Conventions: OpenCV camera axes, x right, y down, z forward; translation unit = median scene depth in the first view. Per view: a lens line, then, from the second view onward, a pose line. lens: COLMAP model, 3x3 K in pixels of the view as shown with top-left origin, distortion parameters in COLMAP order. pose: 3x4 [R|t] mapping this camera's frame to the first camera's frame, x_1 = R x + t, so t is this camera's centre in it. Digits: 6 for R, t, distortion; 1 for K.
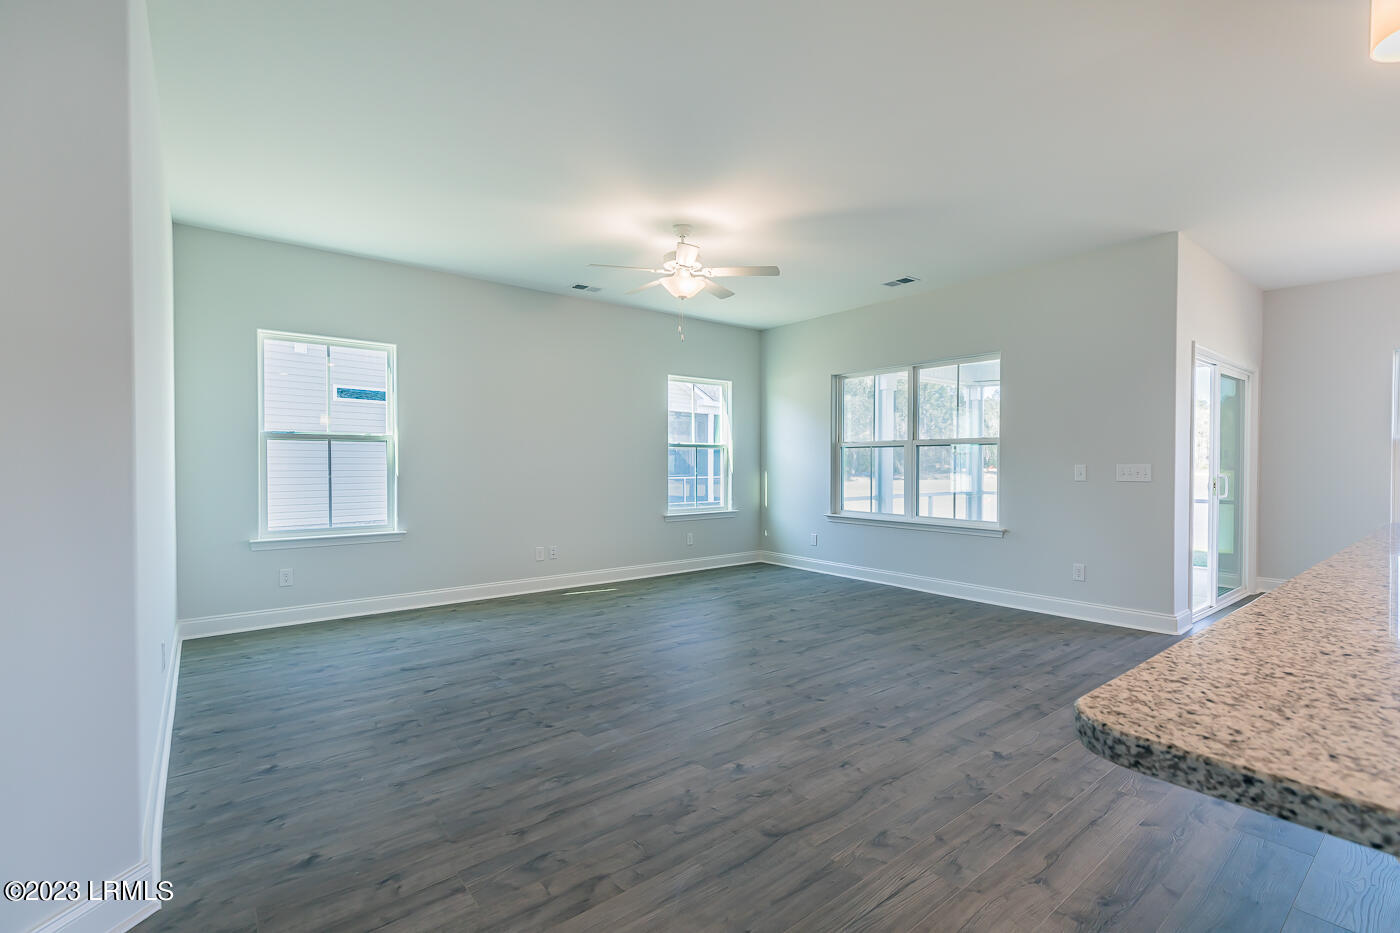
lens RADIAL K [[639.8, 0, 699.9], [0, 639.8, 471.5], [0, 0, 1]] dist [0.007851, -0.002248]
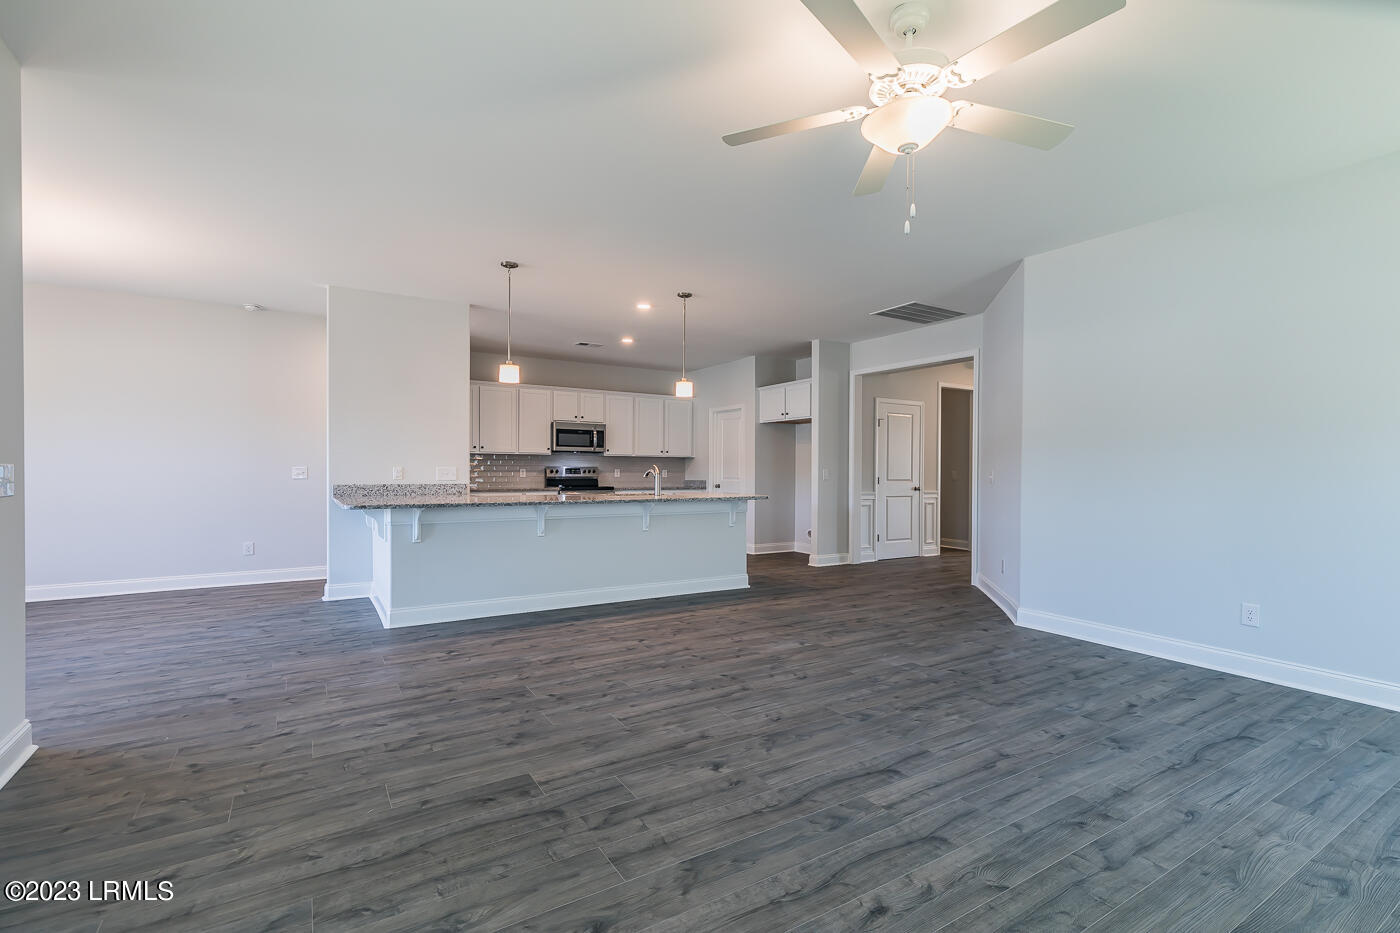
lens RADIAL K [[639.8, 0, 701.1], [0, 639.8, 472.4], [0, 0, 1]] dist [0.007851, -0.002248]
pose [[-0.992905, -0.006005, 0.118761, 0.097135], [-0.004094, 0.999858, 0.016330, -0.010964], [-0.118842, 0.015728, -0.992789, 2.067183]]
